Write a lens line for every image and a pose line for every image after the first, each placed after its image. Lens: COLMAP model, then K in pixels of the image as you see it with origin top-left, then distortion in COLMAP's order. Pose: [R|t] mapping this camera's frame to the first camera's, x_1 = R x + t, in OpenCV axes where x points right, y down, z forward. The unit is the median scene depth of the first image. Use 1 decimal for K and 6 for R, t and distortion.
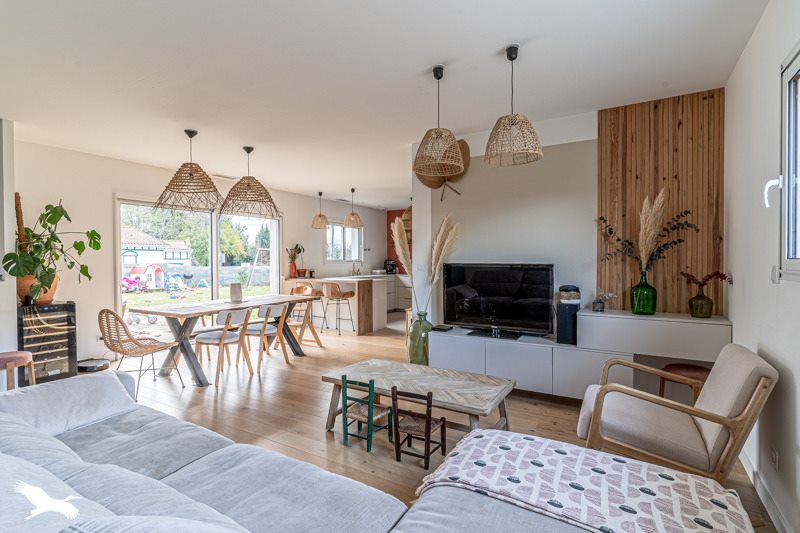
lens RADIAL K [[381.4, 0, 399.6], [0, 381.4, 264.9], [0, 0, 1]] dist [0.001671, 0.000128]
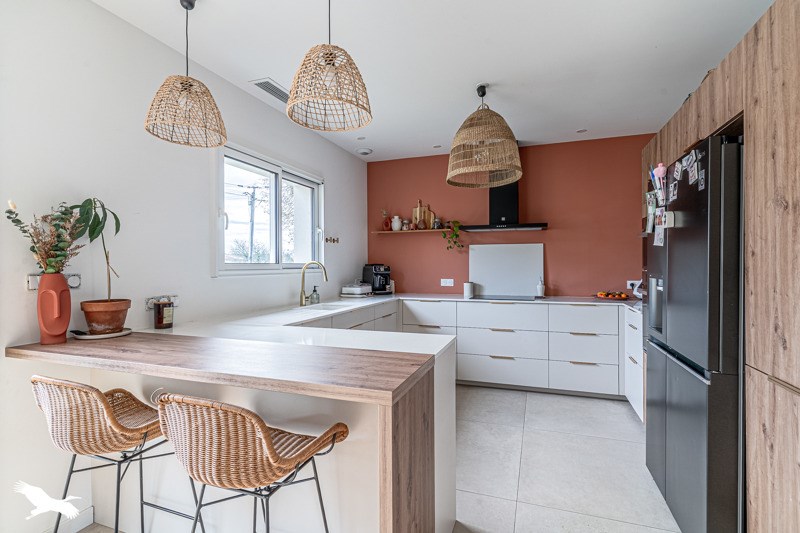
lens RADIAL K [[381.4, 0, 400.3], [0, 381.4, 268.0], [0, 0, 1]] dist [0.001671, 0.000128]
pose [[0.980734, -0.002638, 0.195330, -0.094492], [0.003621, 0.999983, -0.004677, -0.006404], [-0.195314, 0.005294, 0.980726, 0.577252]]
